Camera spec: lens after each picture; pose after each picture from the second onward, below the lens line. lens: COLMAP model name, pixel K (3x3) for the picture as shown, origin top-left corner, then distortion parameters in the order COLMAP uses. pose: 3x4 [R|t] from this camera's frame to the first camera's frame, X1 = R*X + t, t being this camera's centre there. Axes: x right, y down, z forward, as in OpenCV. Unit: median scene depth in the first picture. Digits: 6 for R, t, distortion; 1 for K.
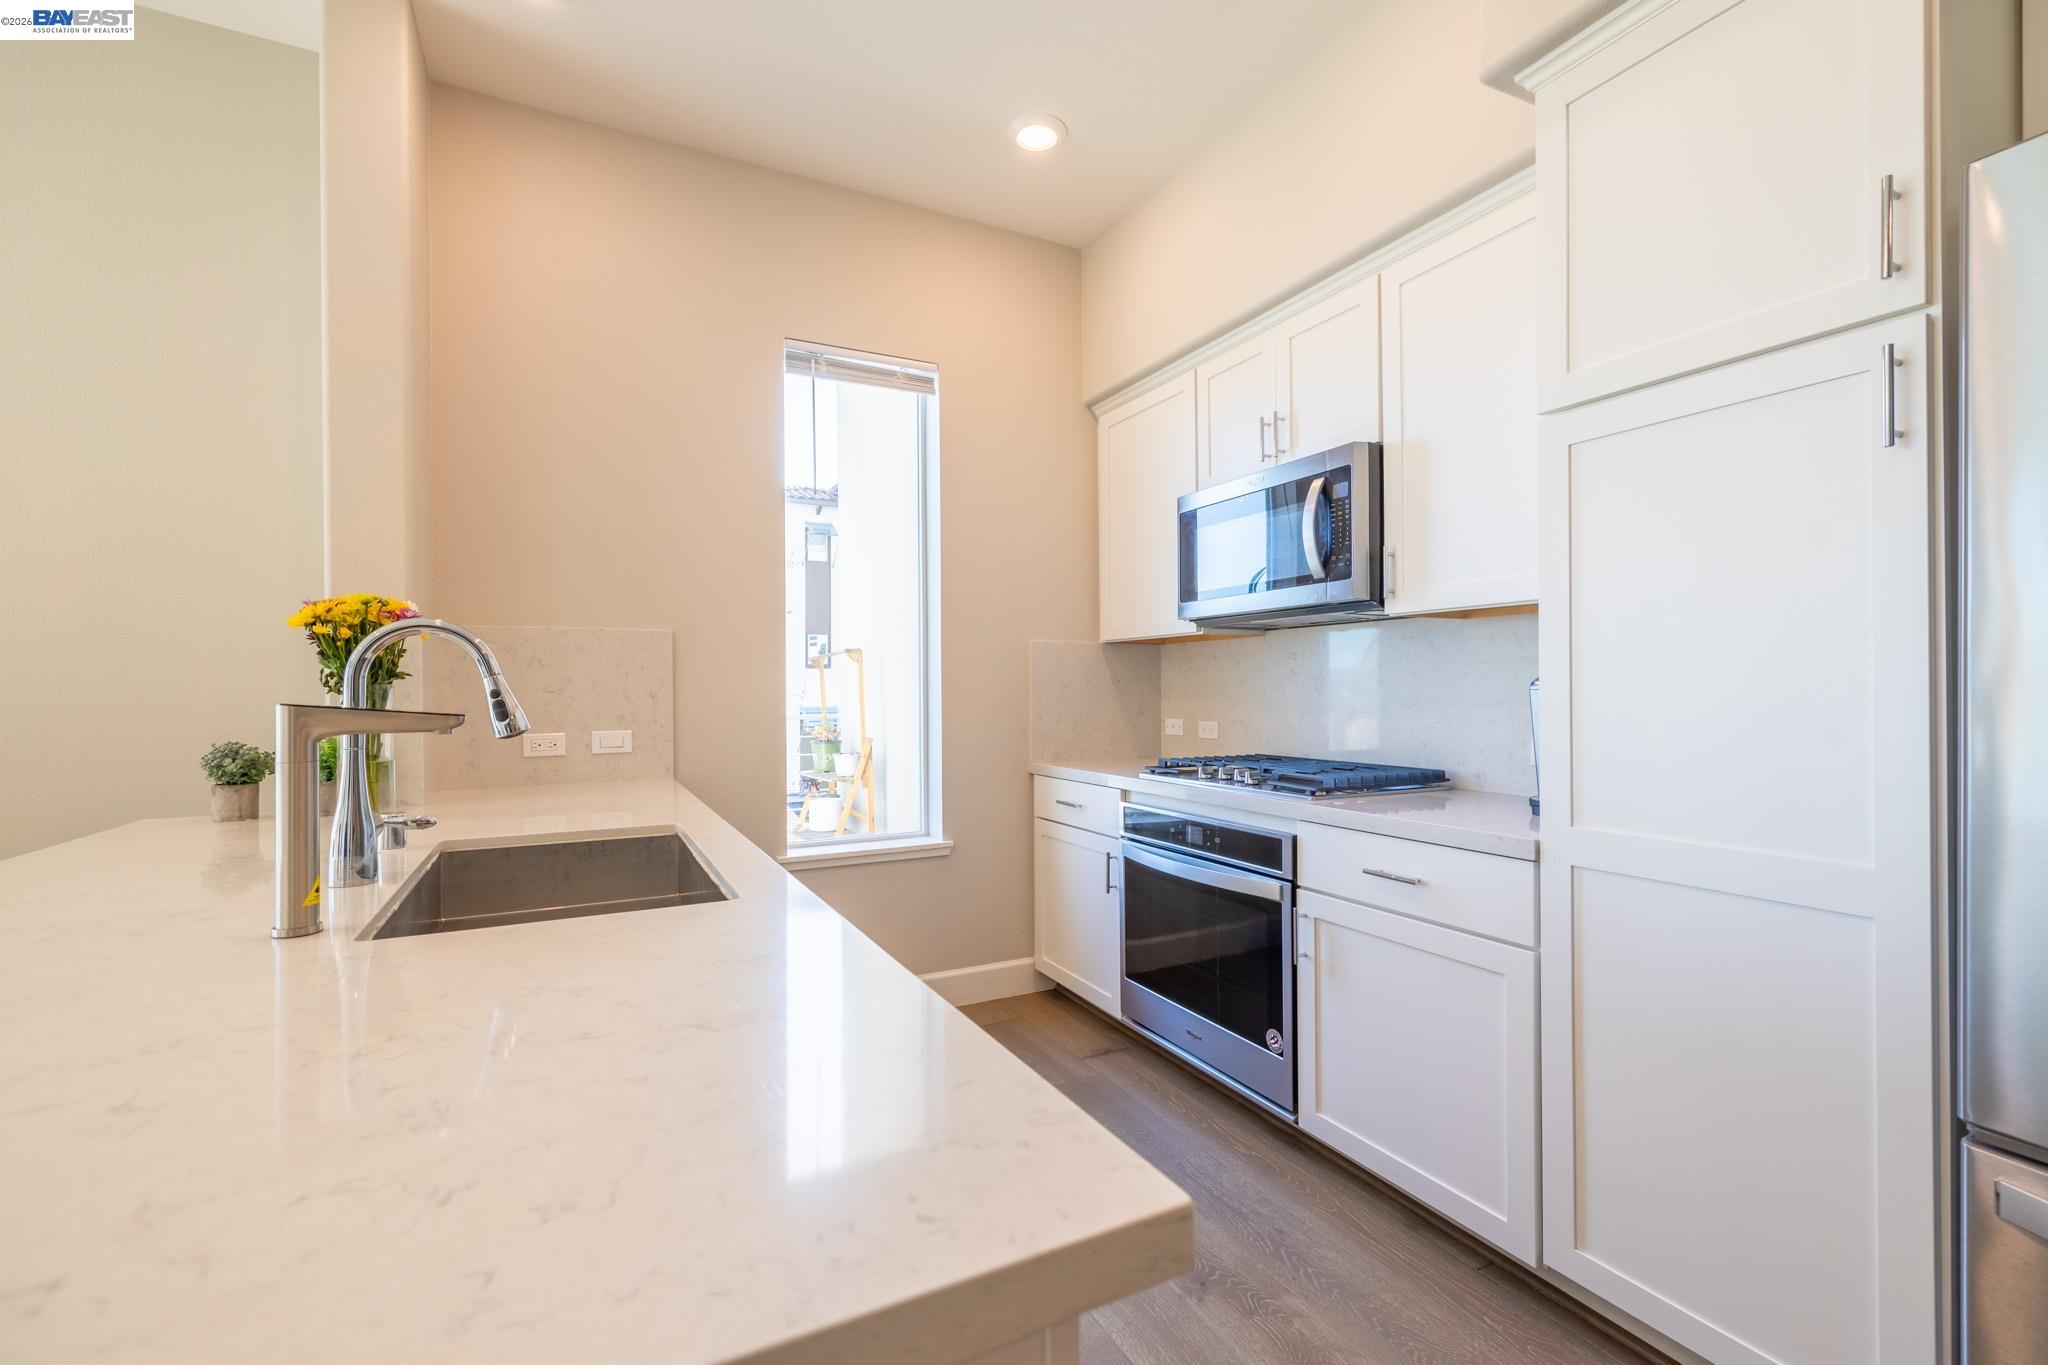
lens RADIAL K [[887.8, 0, 1022.3], [0, 887.8, 686.1], [0, 0, 1]] dist [0.011811, 0.000029]
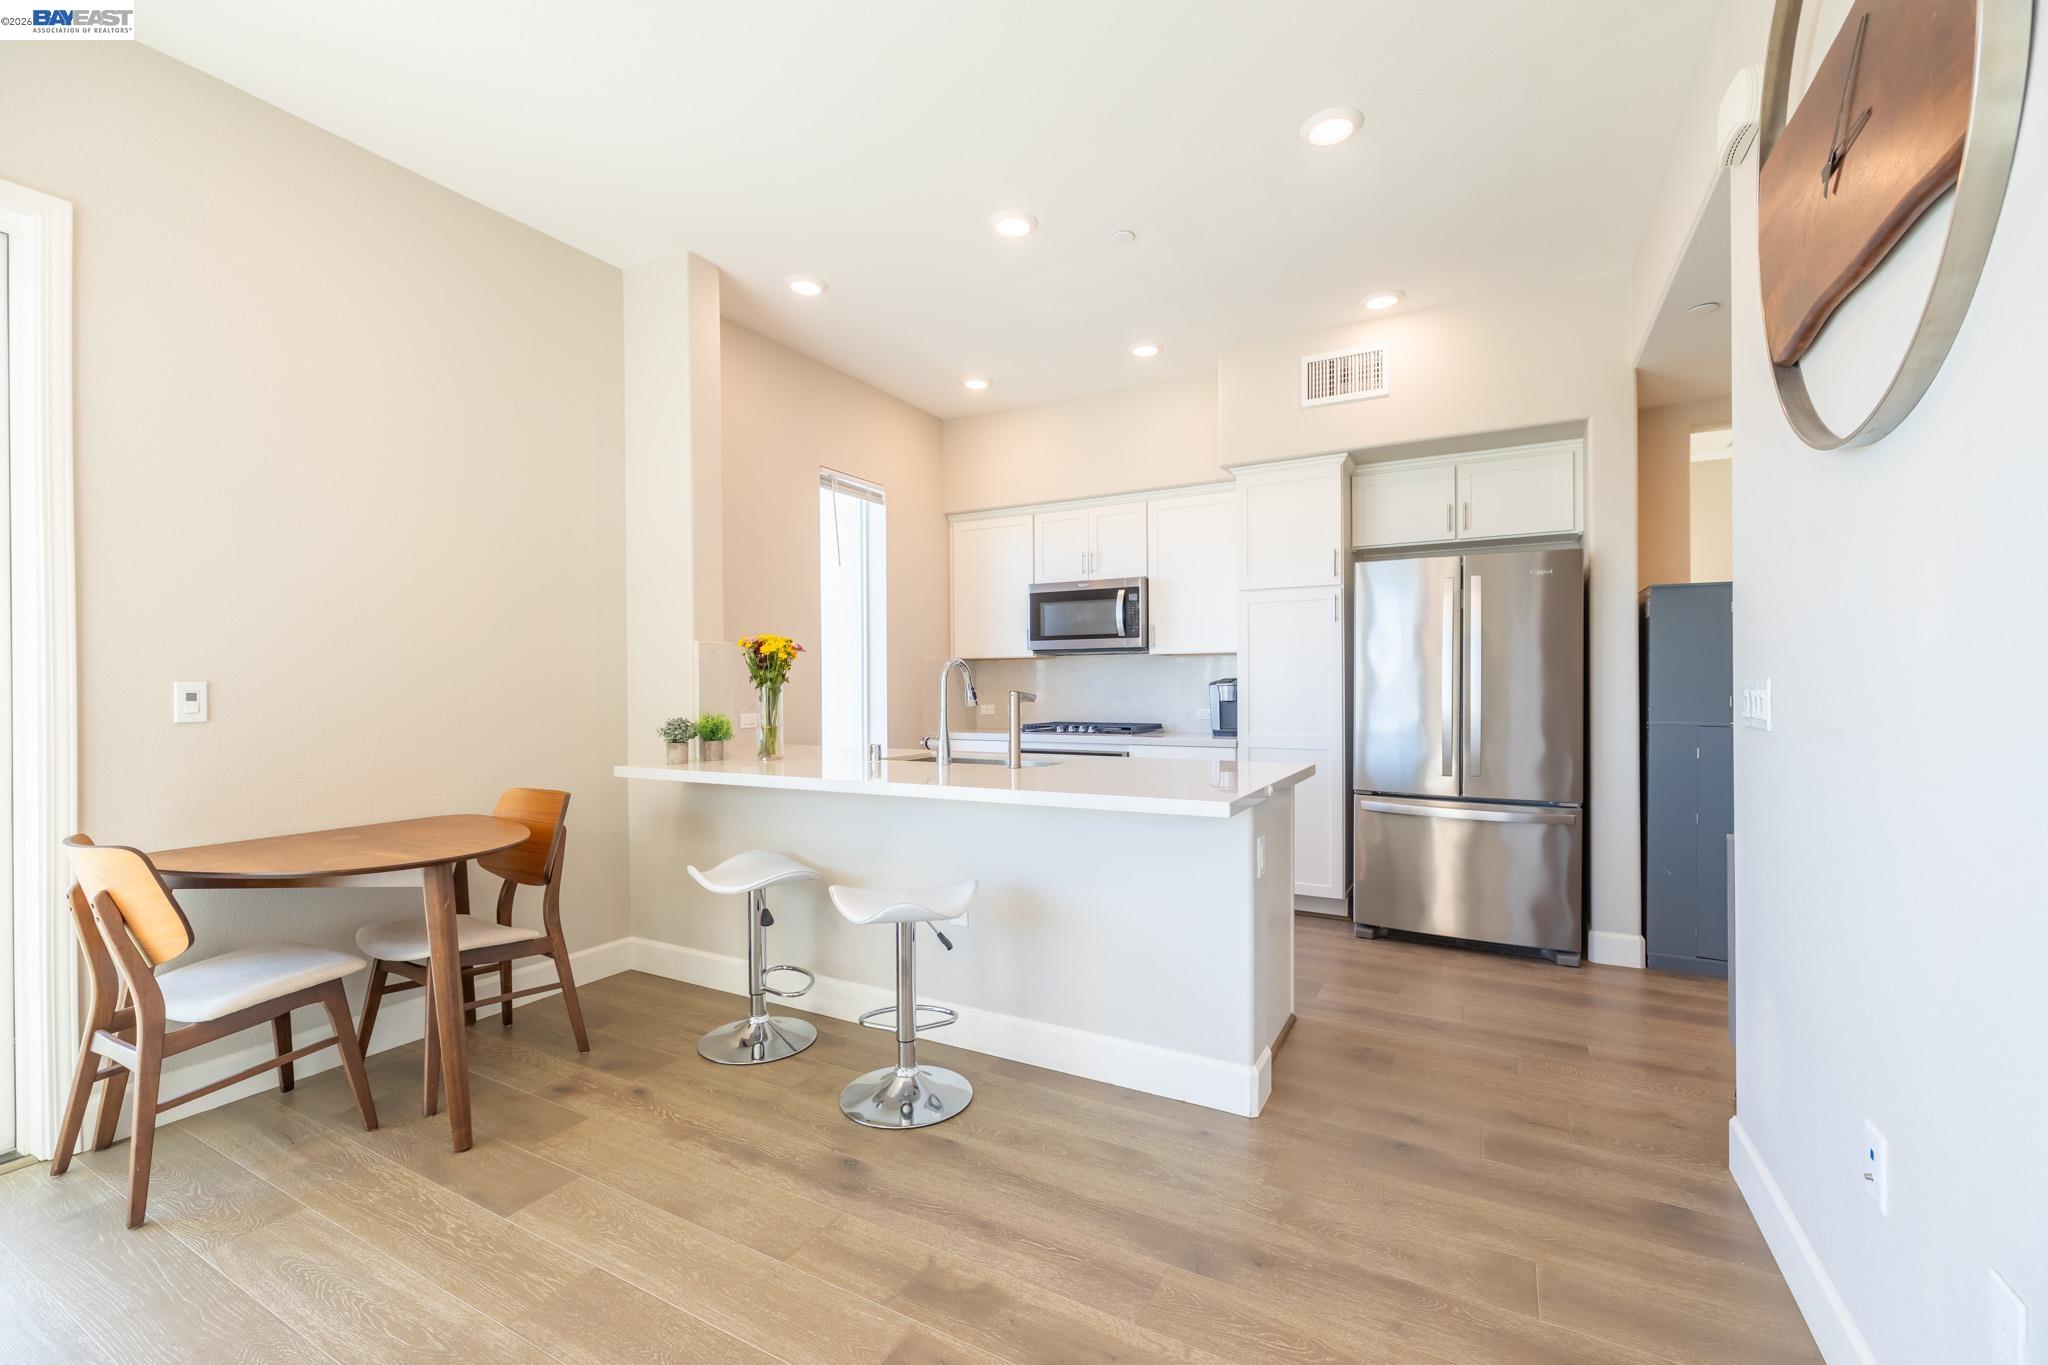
lens RADIAL K [[867.6, 0, 1030.1], [0, 867.6, 692.9], [0, 0, 1]] dist [0.001497, 0.000449]
pose [[0.819231, -0.006249, 0.573429, -0.856959], [-0.000574, 0.999931, 0.011716, -0.006183], [-0.573463, -0.009927, 0.819171, -0.488756]]
